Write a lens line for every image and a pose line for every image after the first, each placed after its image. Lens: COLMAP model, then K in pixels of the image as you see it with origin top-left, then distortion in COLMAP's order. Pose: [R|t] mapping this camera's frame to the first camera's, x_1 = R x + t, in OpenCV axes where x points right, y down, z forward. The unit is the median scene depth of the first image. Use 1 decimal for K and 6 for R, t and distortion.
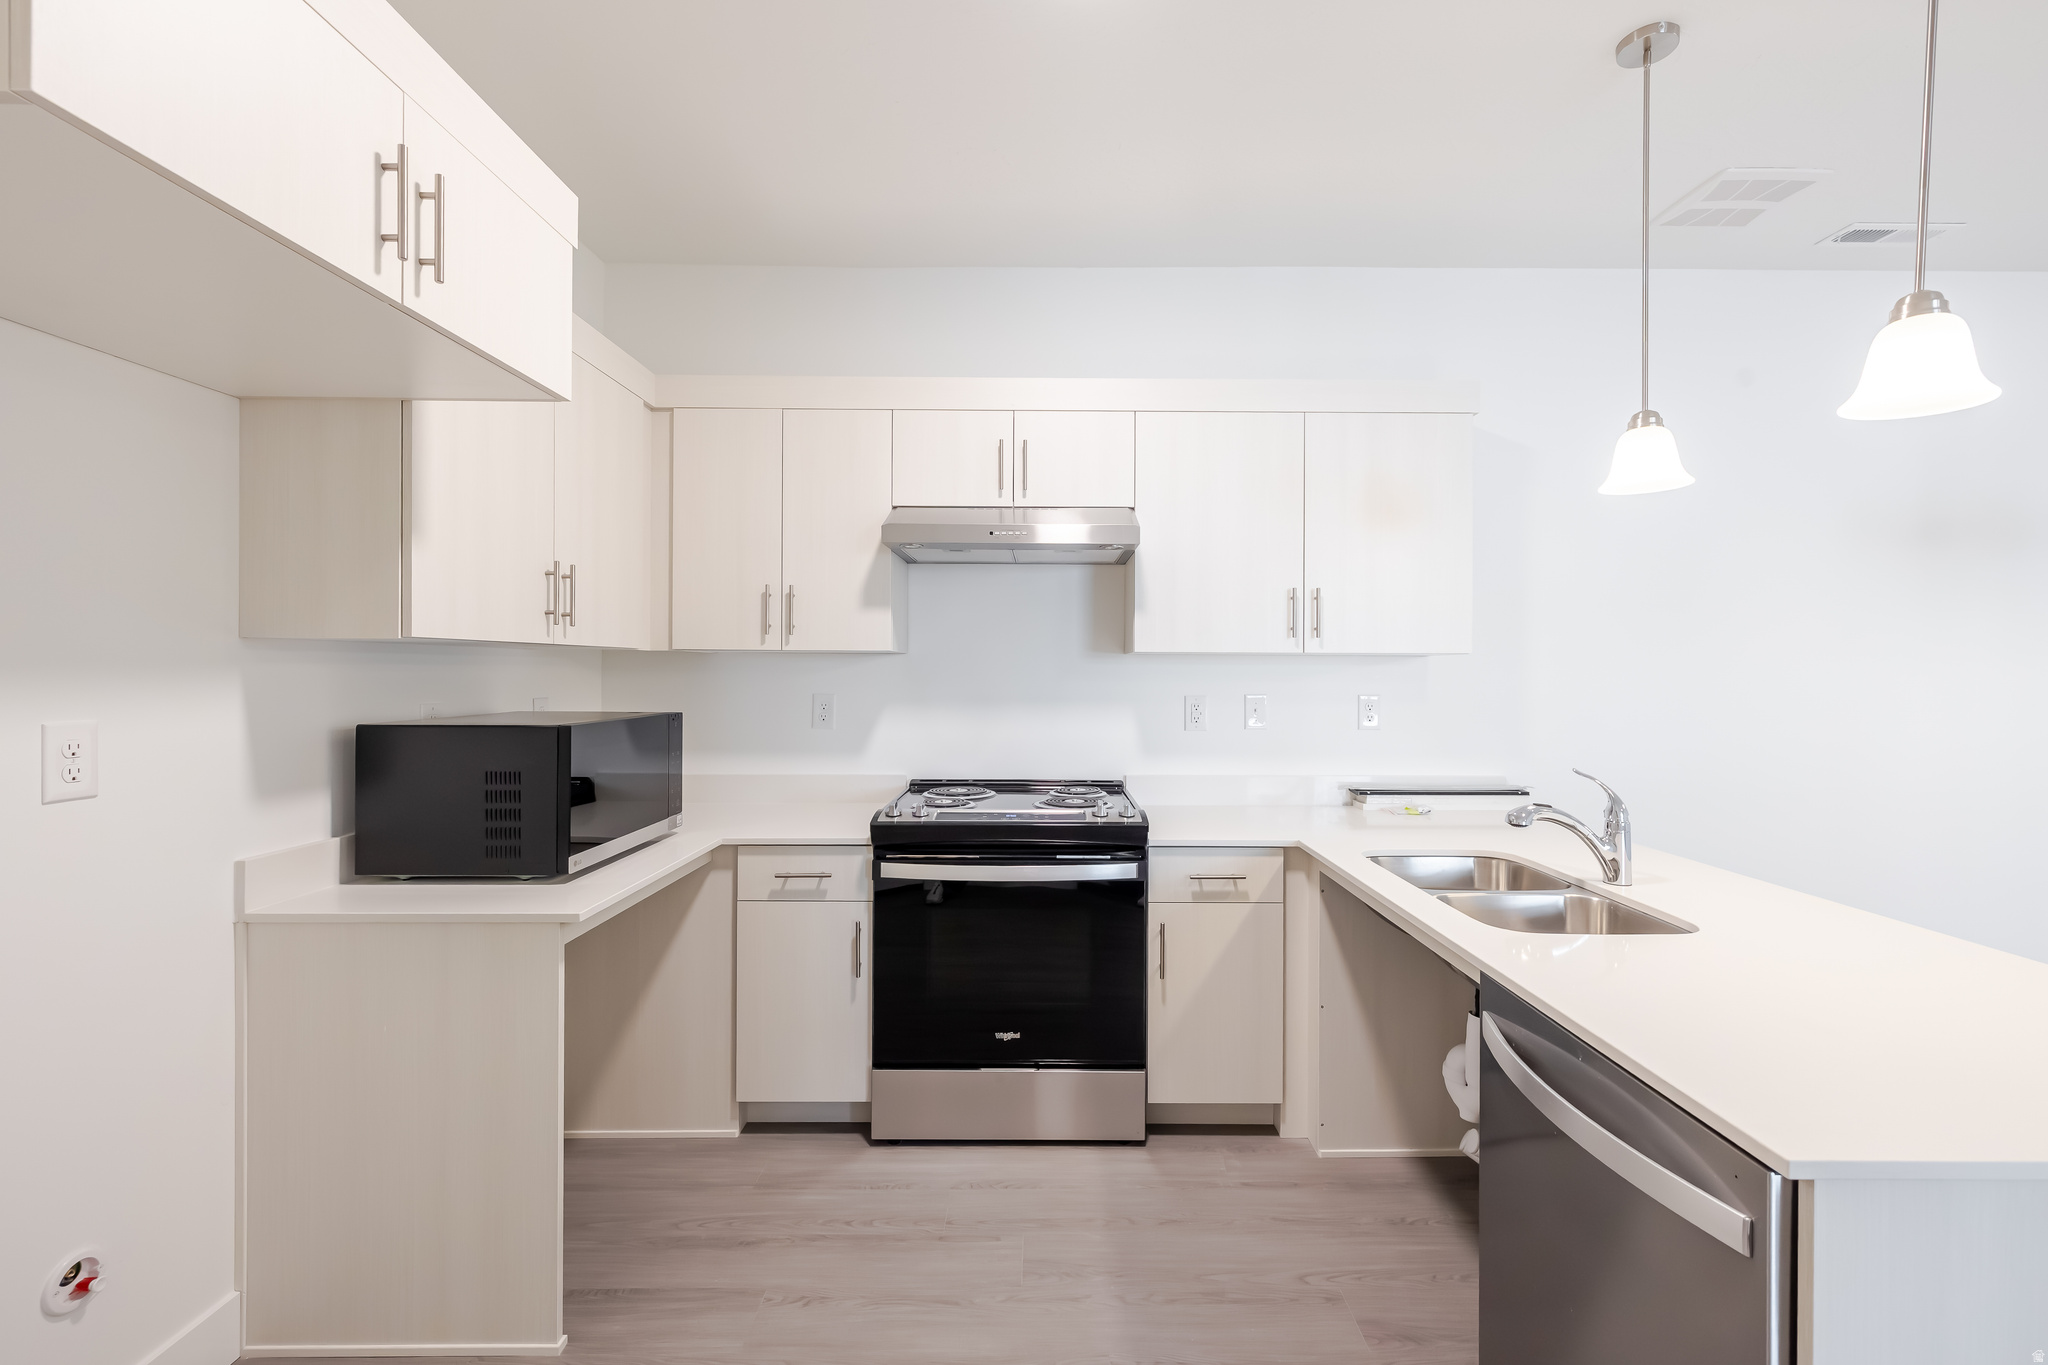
lens RADIAL K [[891.1, 0, 1060.5], [0, 891.1, 638.1], [0, 0, 1]] dist [0.001606, 0.001100]
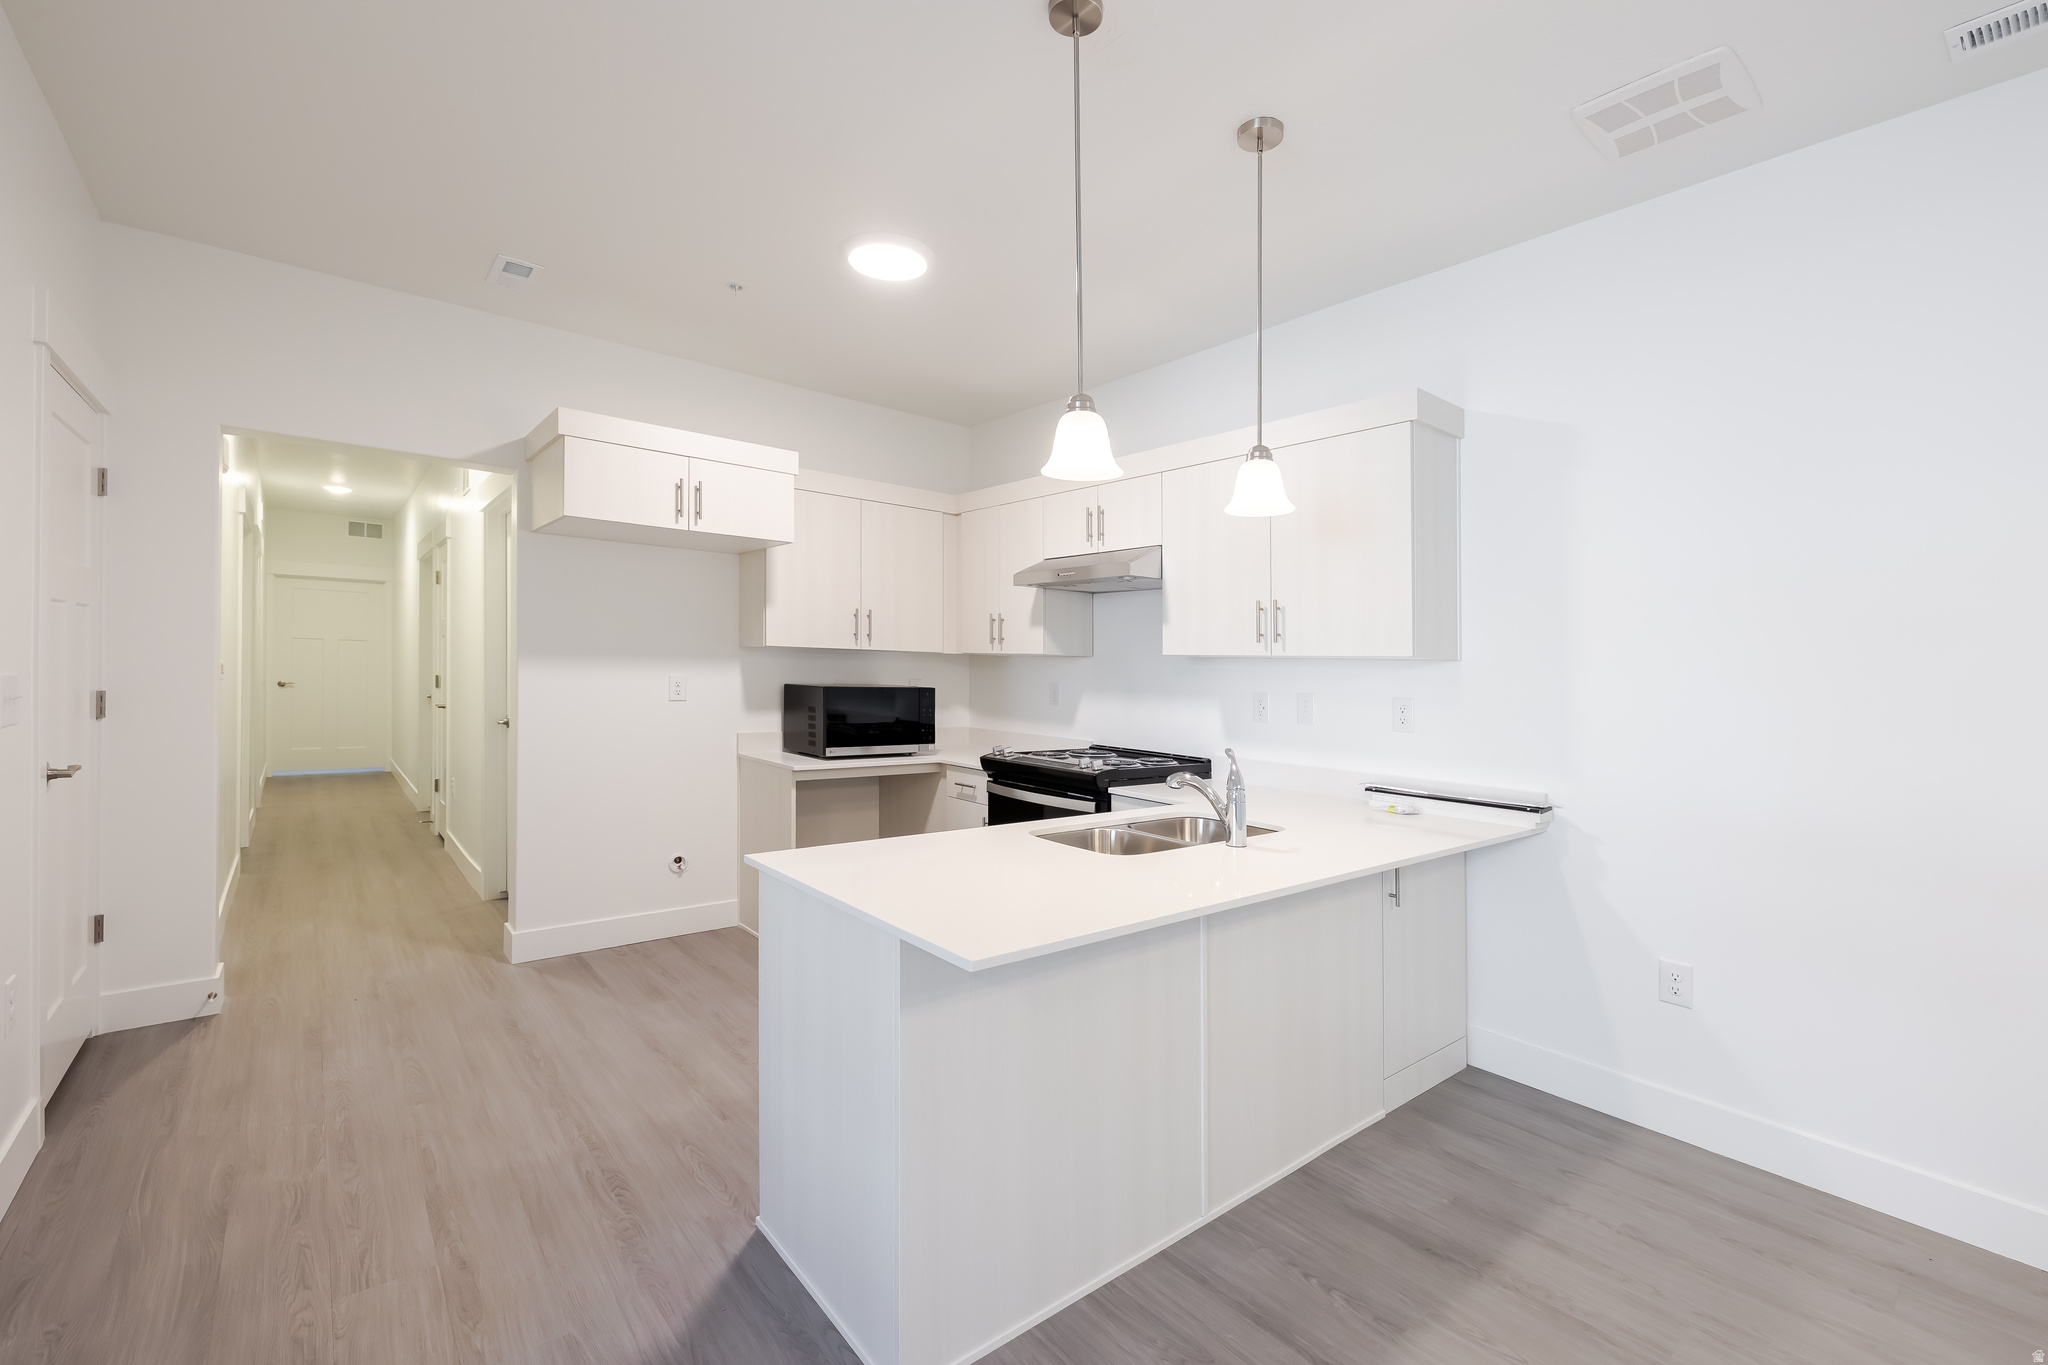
lens RADIAL K [[891.1, 0, 1023.1], [0, 891.1, 642.1], [0, 0, 1]] dist [0.001606, 0.001100]
pose [[0.623314, -0.008834, -0.781922, 1.015886], [0.004507, 0.999960, -0.007705, 0.006010], [0.781958, 0.001279, 0.623329, 0.021814]]
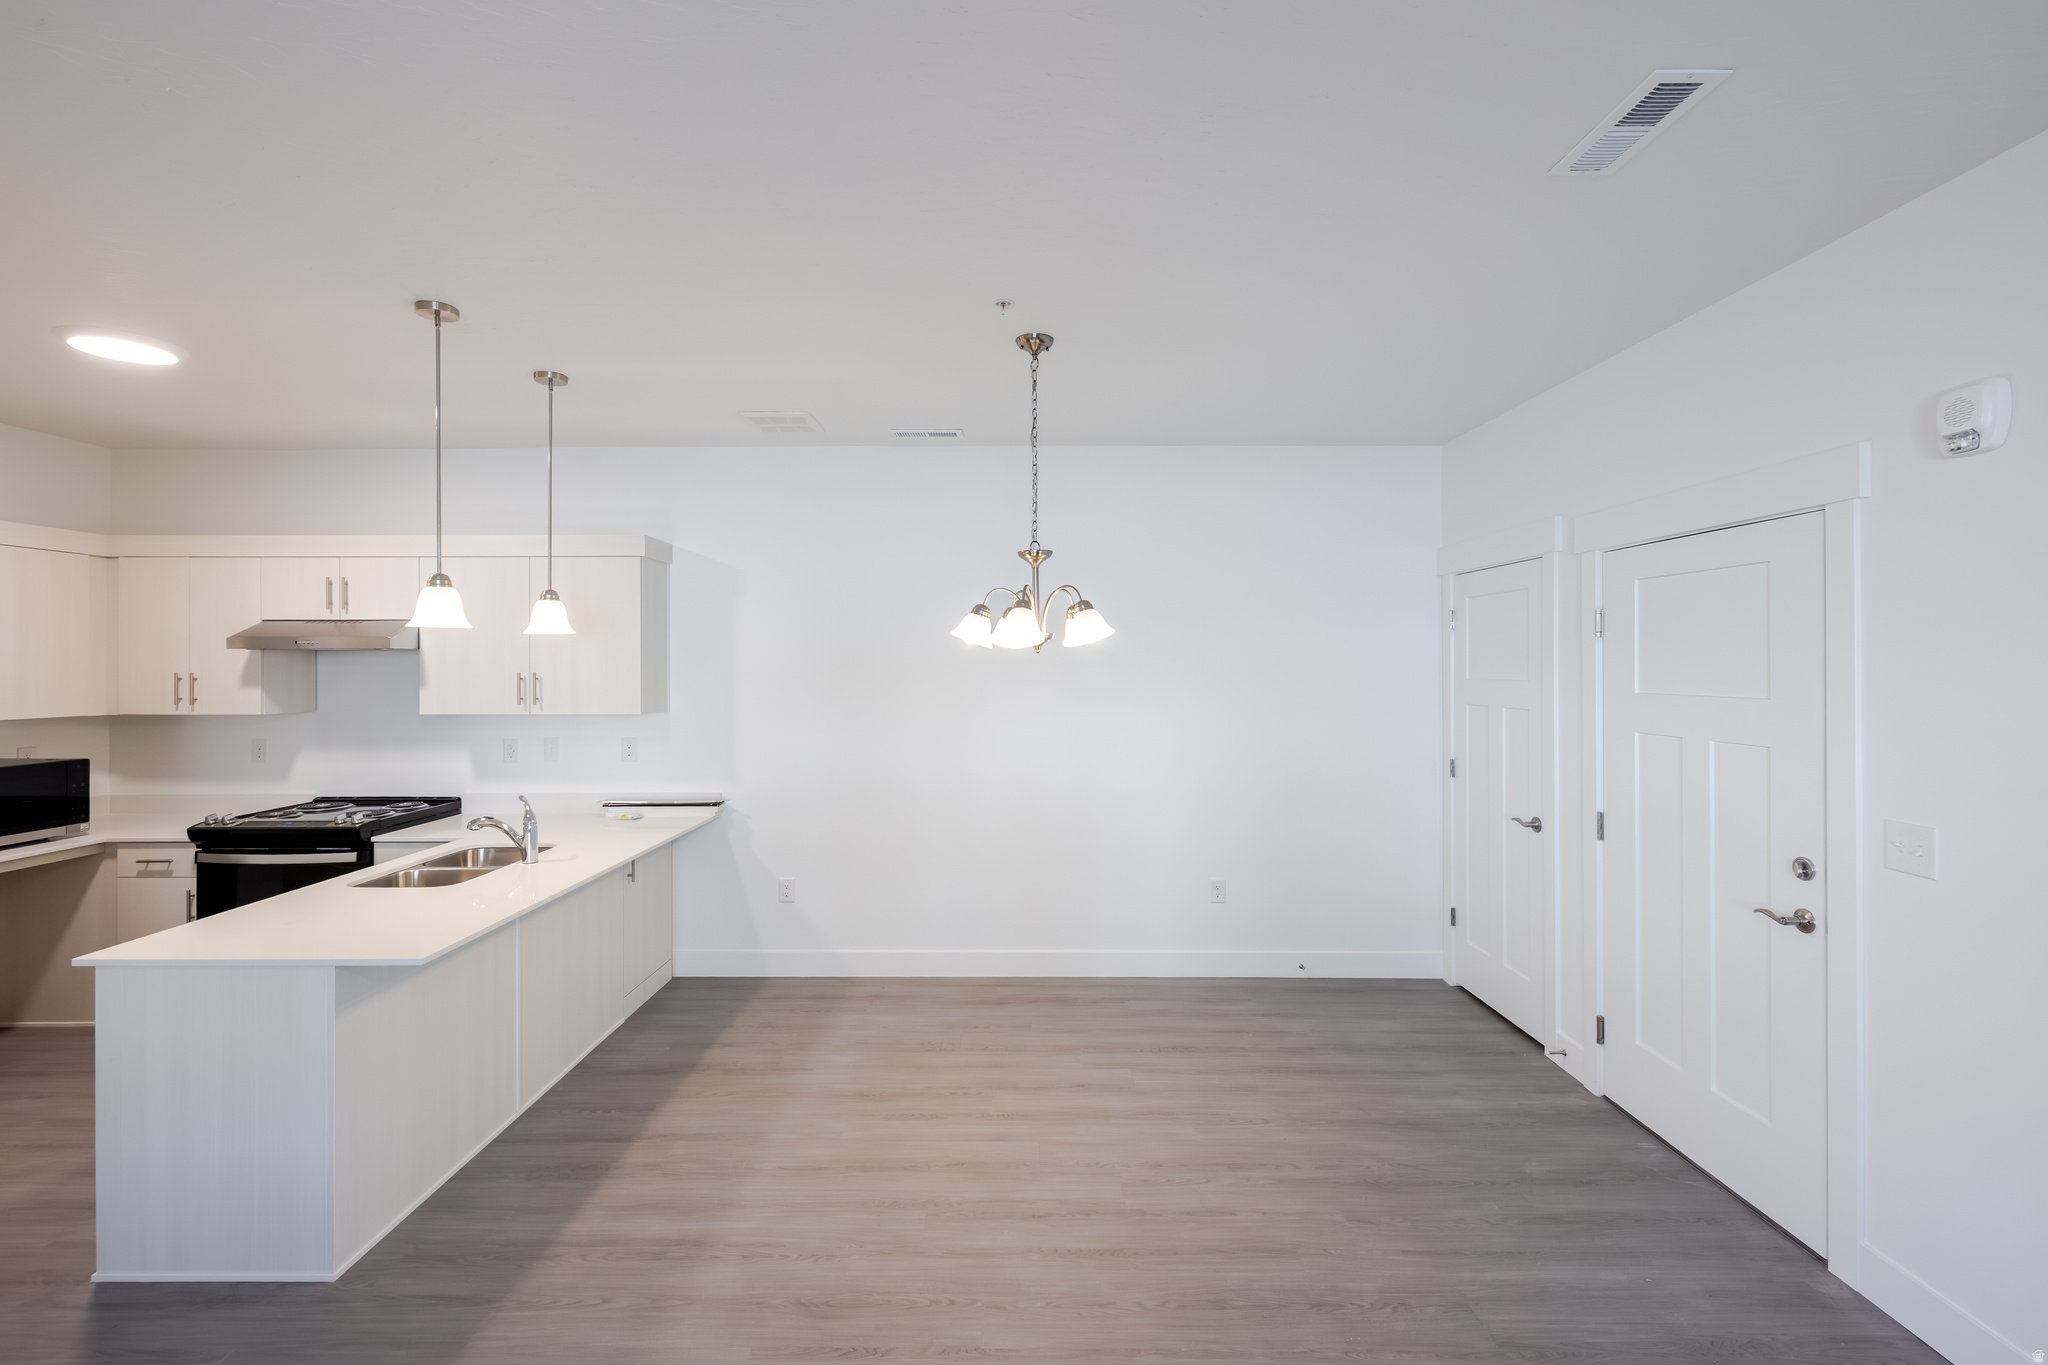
lens RADIAL K [[891.1, 0, 1034.2], [0, 891.1, 628.1], [0, 0, 1]] dist [0.001606, 0.001100]
pose [[0.999885, -0.005167, -0.014225, 1.199317], [0.005114, 0.999980, -0.003785, -0.125715], [0.014244, 0.003712, 0.999892, -0.532340]]
